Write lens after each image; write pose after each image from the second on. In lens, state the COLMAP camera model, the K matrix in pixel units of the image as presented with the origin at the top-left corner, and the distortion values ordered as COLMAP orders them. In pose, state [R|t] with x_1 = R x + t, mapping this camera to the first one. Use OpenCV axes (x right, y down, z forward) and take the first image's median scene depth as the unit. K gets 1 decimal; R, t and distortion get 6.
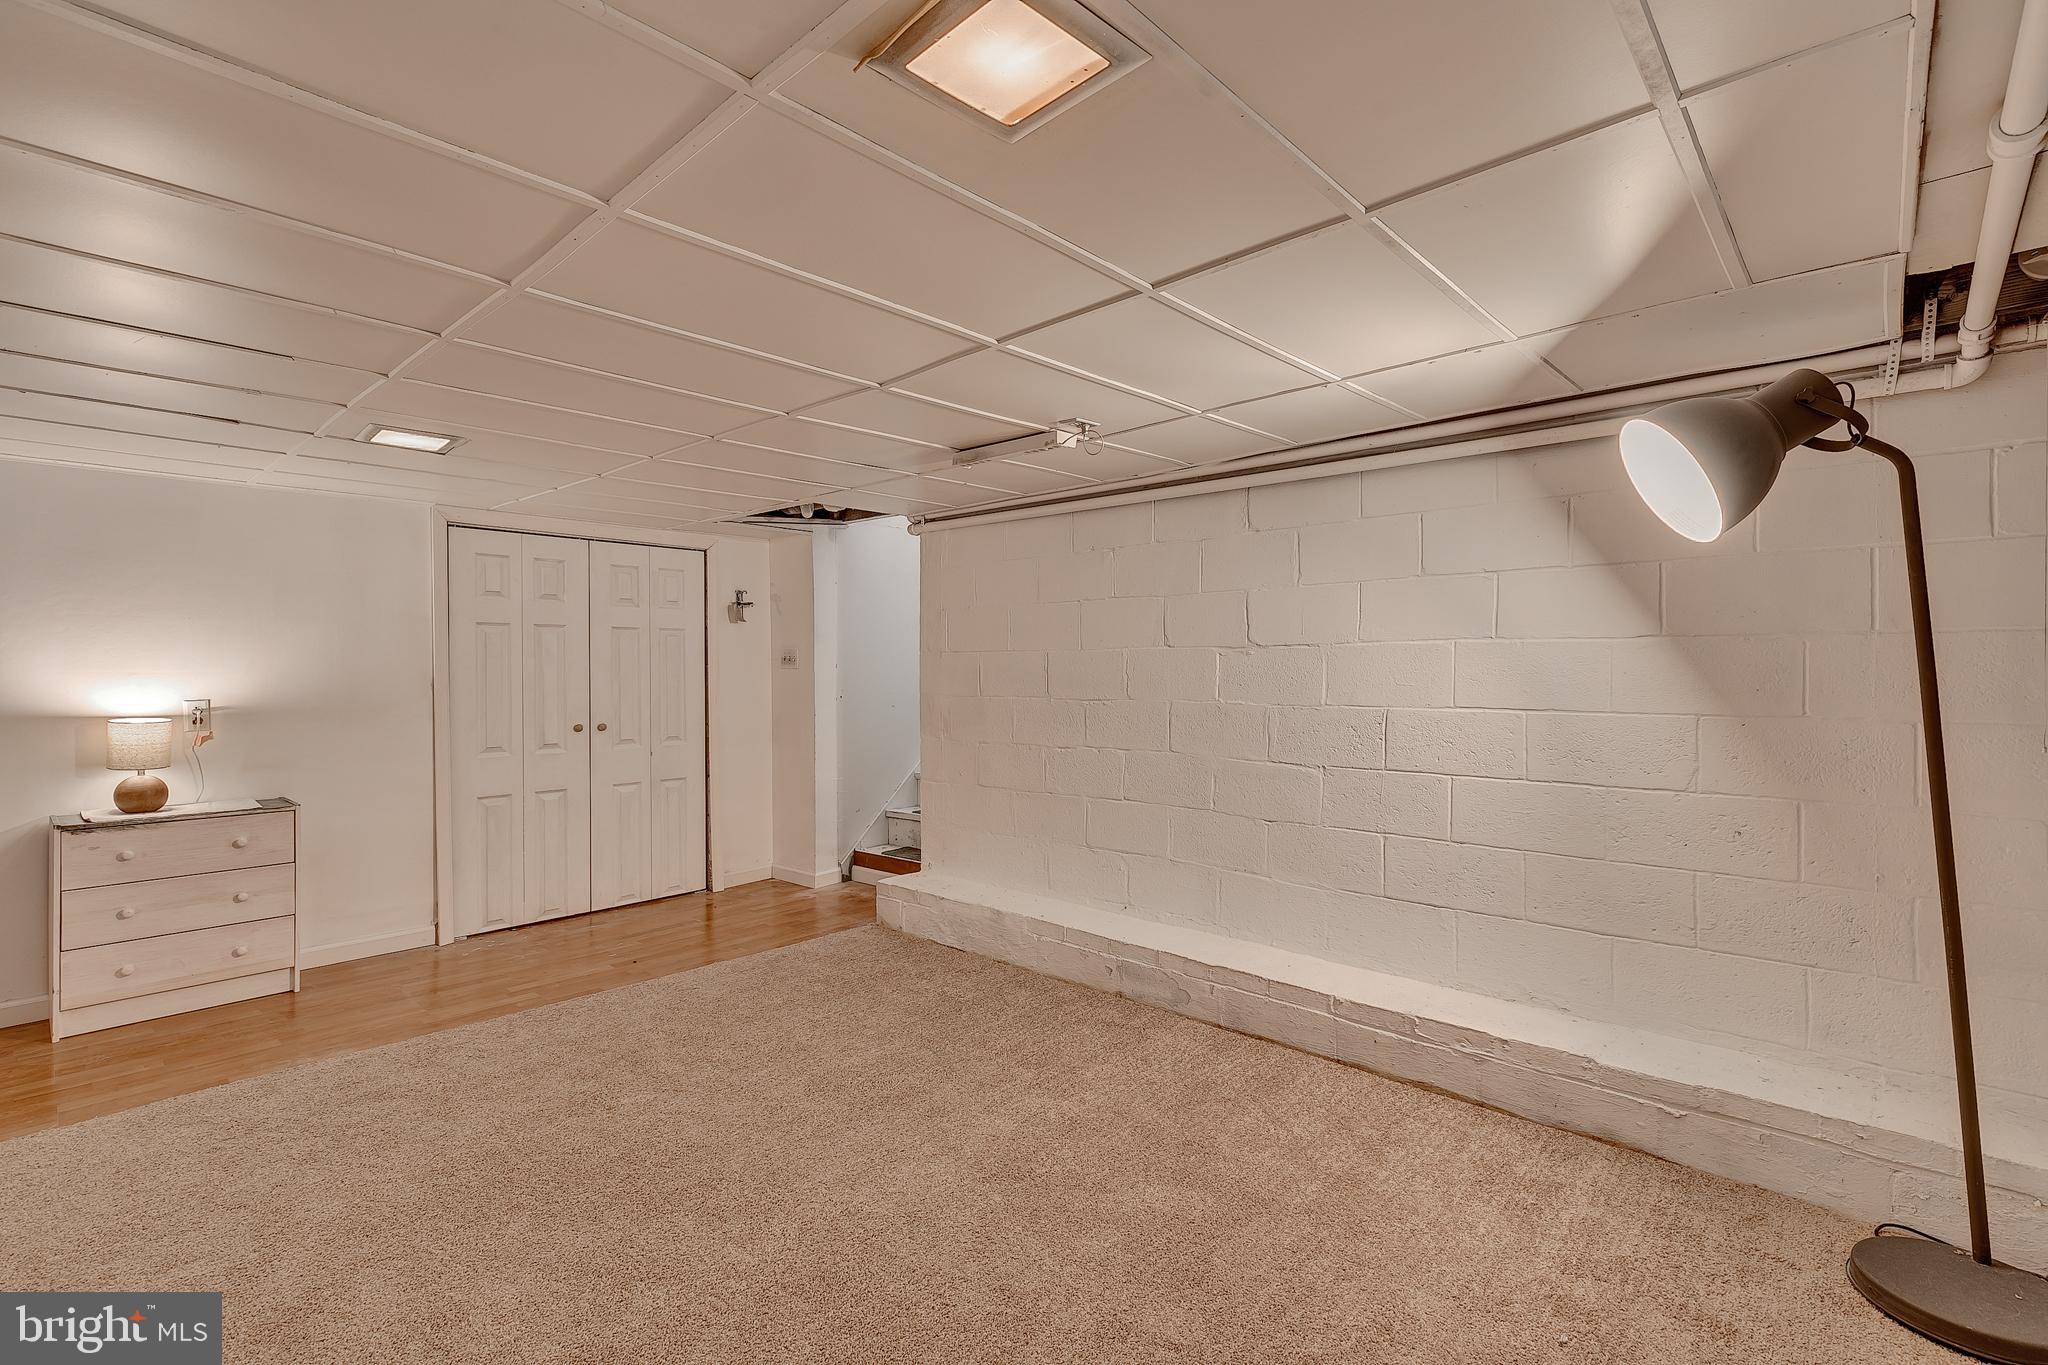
lens RADIAL K [[920.4, 0, 1037.5], [0, 920.4, 673.3], [0, 0, 1]] dist [0.000284, 0.000056]
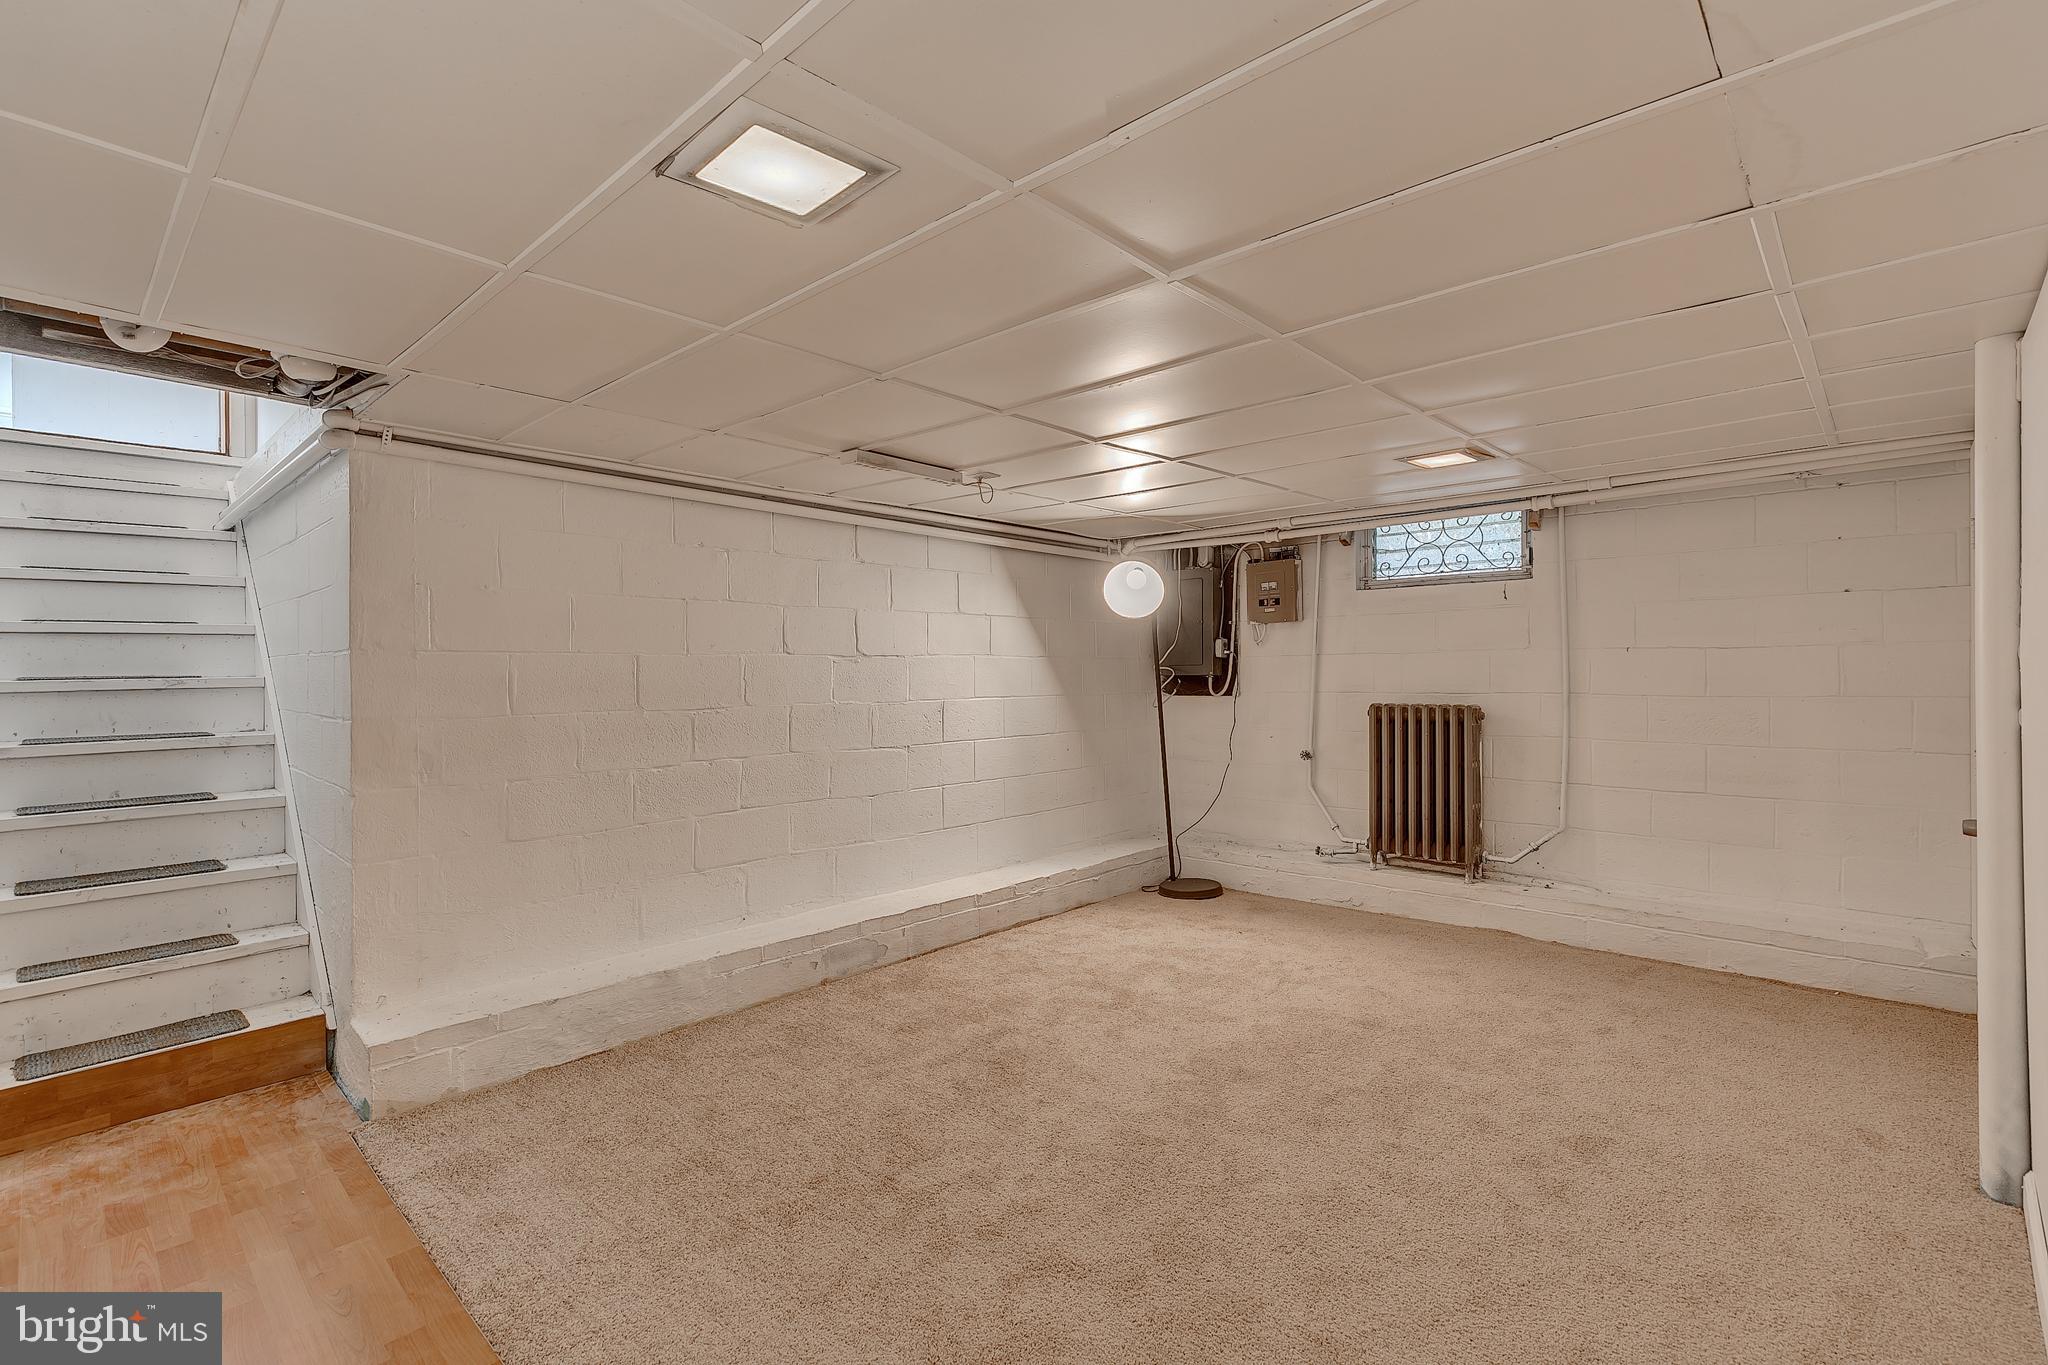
lens RADIAL K [[920.4, 0, 1045.9], [0, 920.4, 673.9], [0, 0, 1]] dist [0.000284, 0.000056]
pose [[-0.000709, 0.003177, 0.999995, -0.982032], [0.015212, 0.999879, -0.003166, 0.002400], [-0.999884, 0.015210, -0.000758, 0.751228]]
